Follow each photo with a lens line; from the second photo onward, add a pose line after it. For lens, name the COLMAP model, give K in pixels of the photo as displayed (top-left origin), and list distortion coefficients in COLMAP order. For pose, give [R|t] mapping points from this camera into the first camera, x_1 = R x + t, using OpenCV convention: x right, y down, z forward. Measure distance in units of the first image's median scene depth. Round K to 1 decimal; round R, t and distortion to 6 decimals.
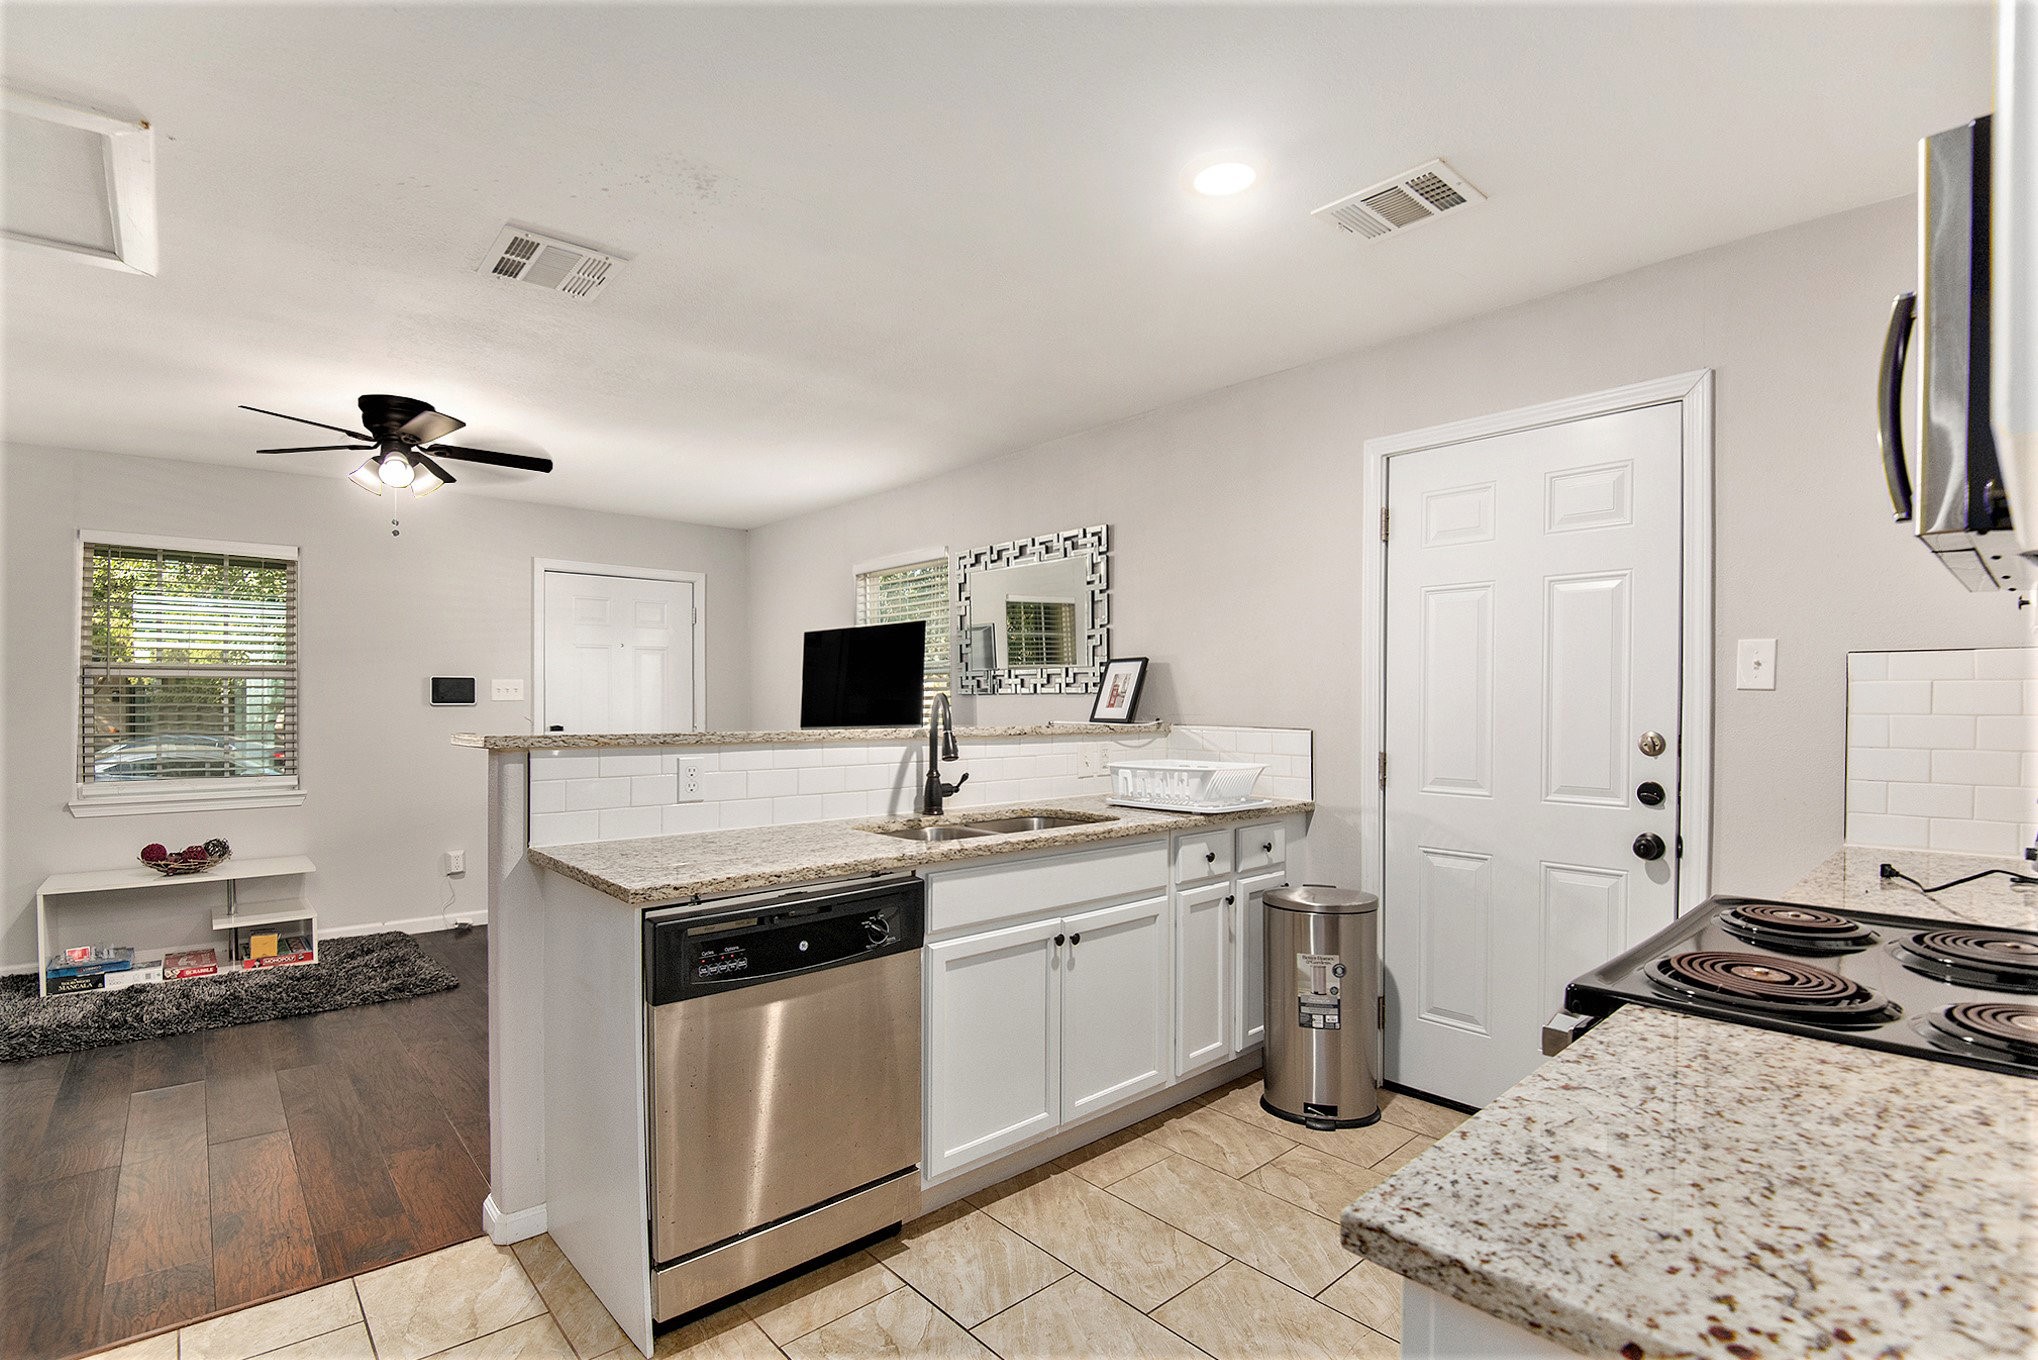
lens RADIAL K [[951.6, 0, 1006.5], [0, 951.6, 685.6], [0, 0, 1]] dist [-0.007626, -0.014926]
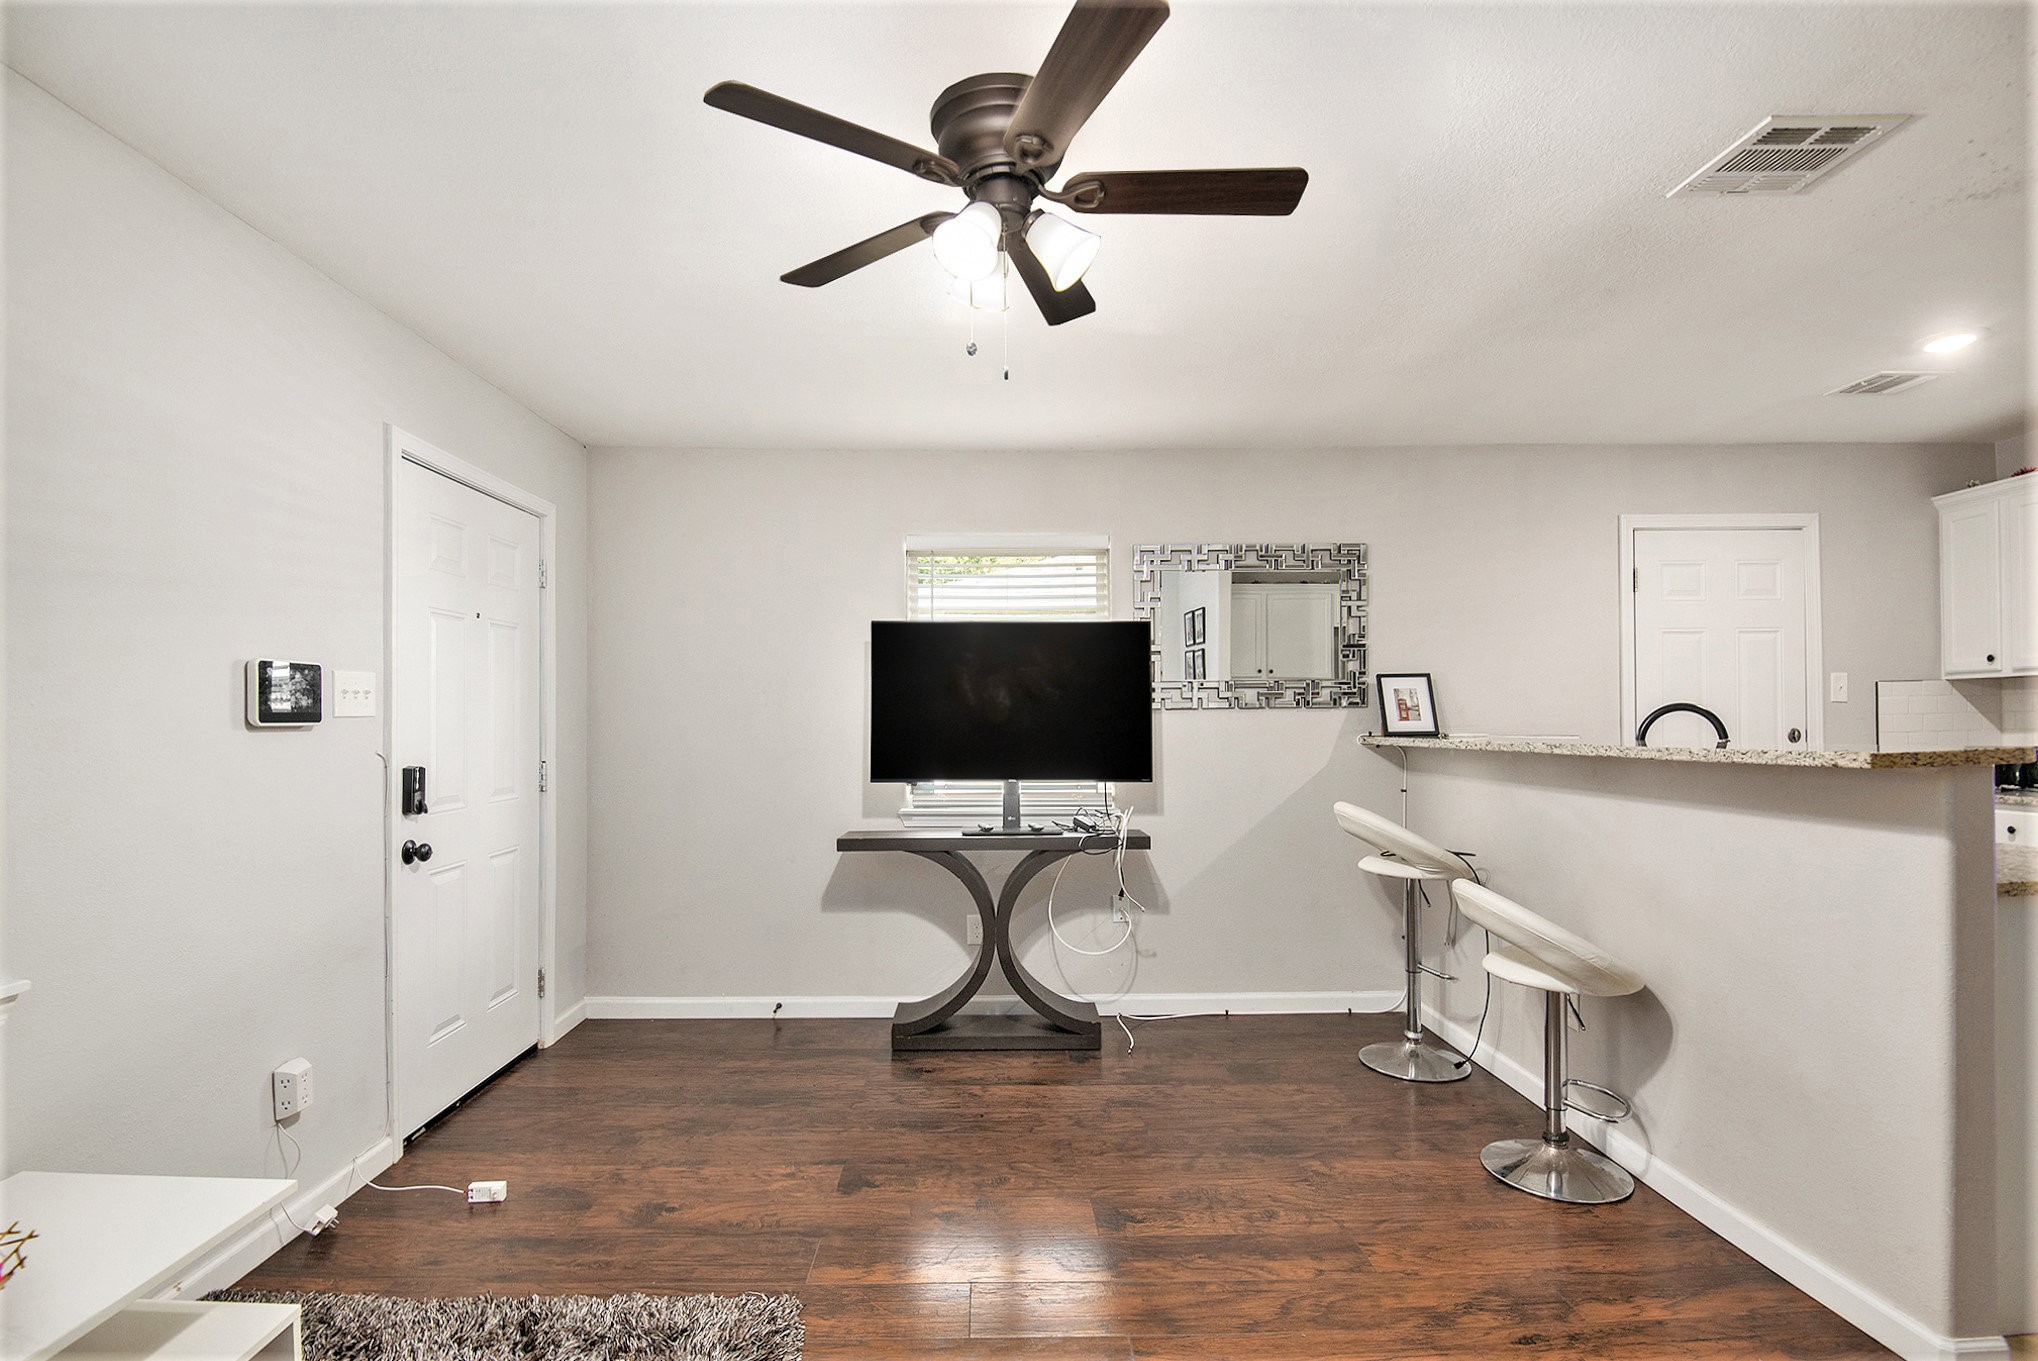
lens RADIAL K [[951.6, 0, 1004.2], [0, 951.6, 690.9], [0, 0, 1]] dist [-0.007626, -0.014926]
pose [[0.650816, 0.021869, 0.758920, -1.167463], [-0.003234, 0.999656, -0.026033, 0.023051], [-0.759229, 0.014488, 0.650663, 0.792071]]
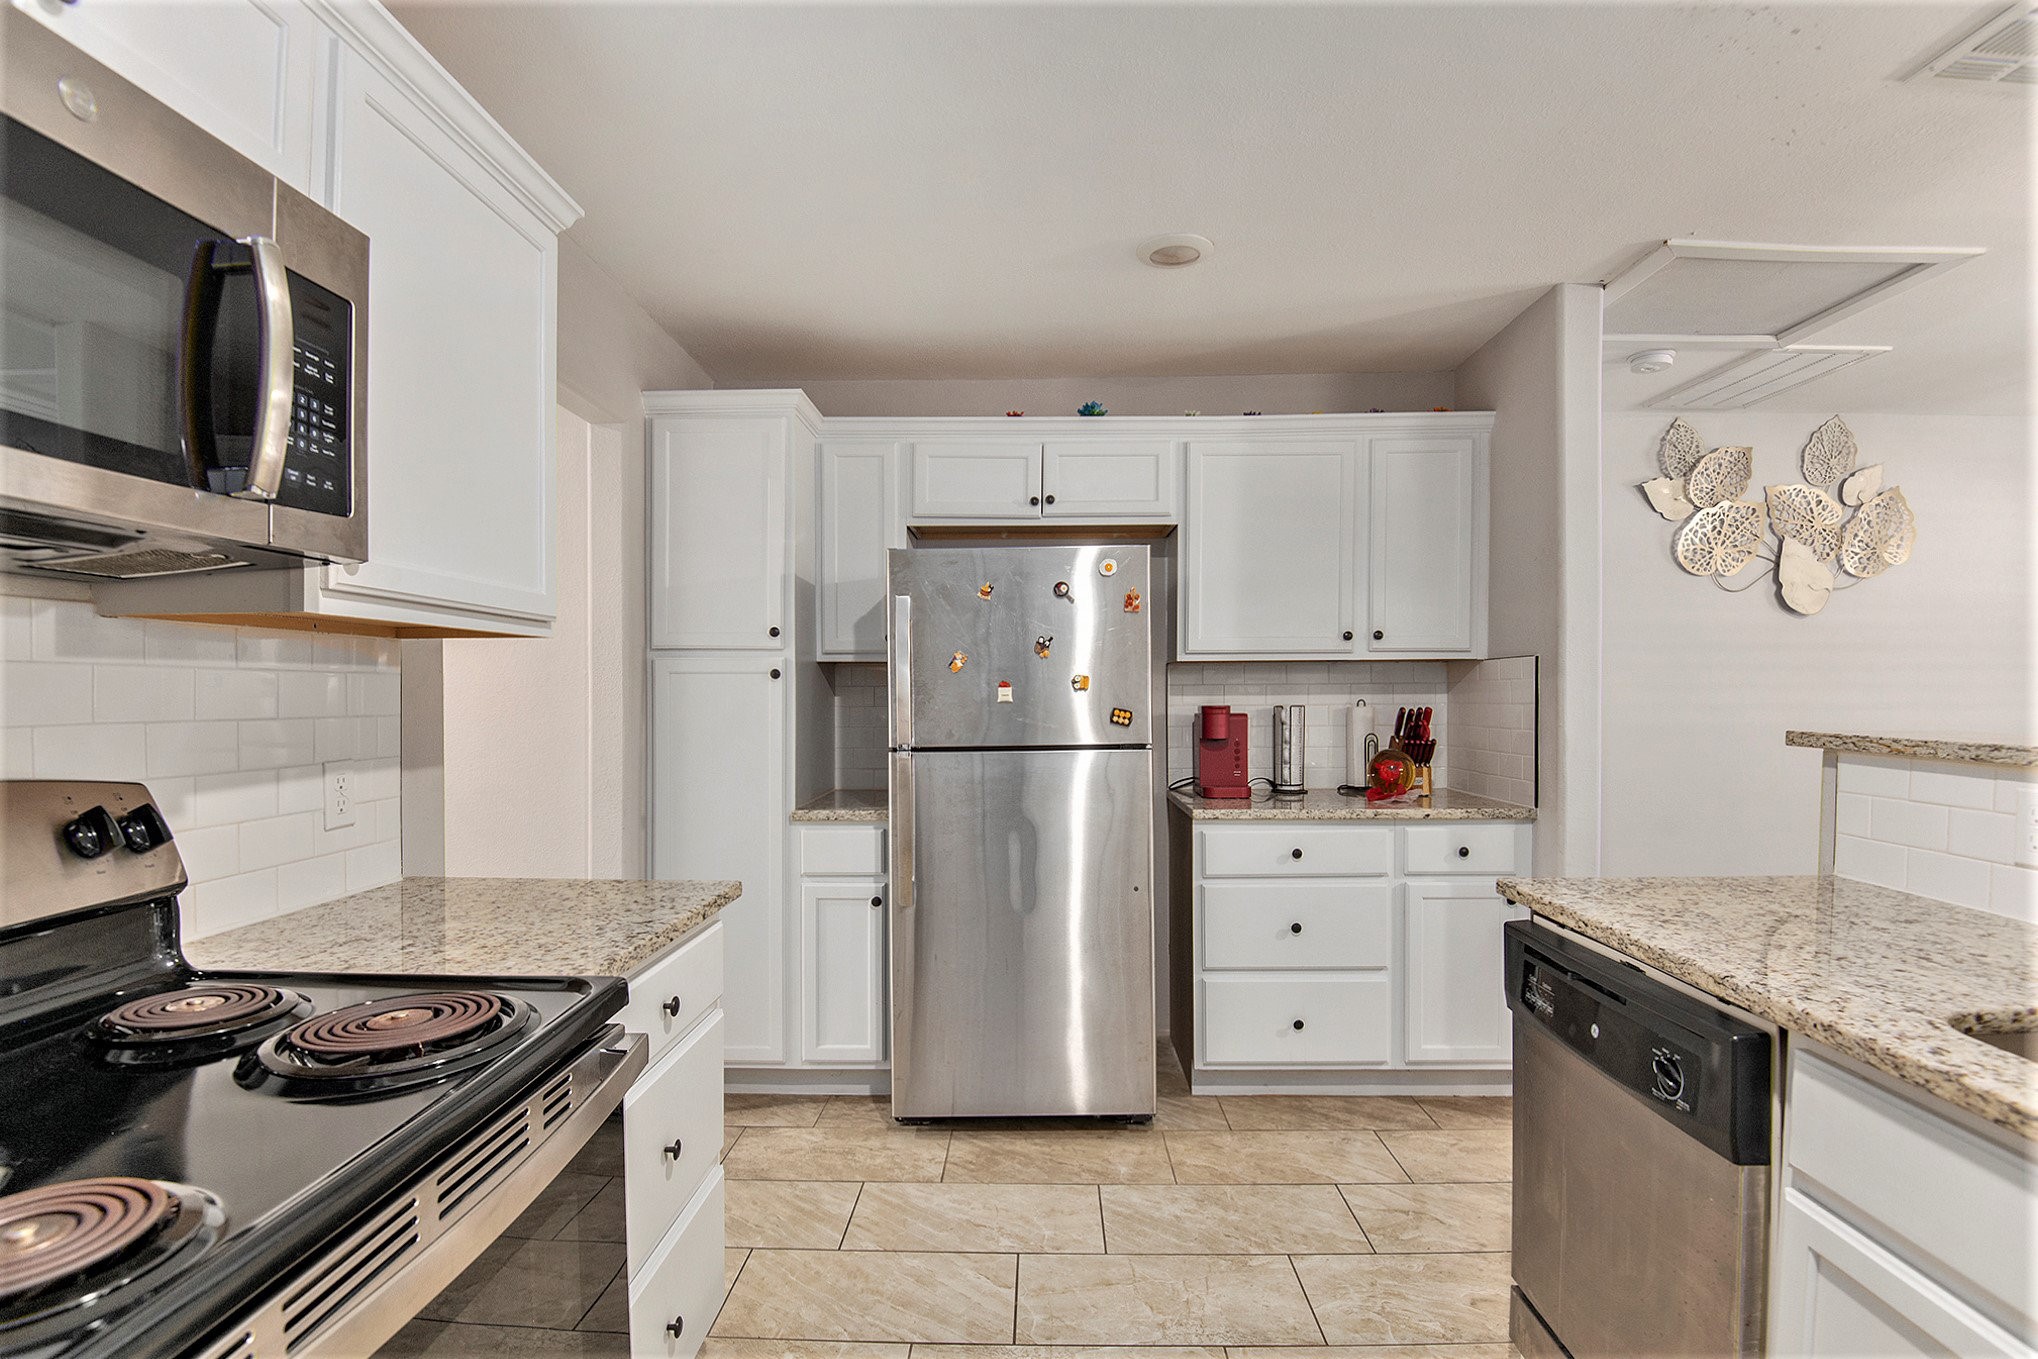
lens RADIAL K [[951.6, 0, 1032.6], [0, 951.6, 682.9], [0, 0, 1]] dist [-0.007626, -0.014926]
pose [[-0.676566, 0.001187, -0.736381, 0.377725], [0.014825, 0.999818, -0.012008, 0.006875], [0.736232, -0.019041, -0.676461, 0.727767]]
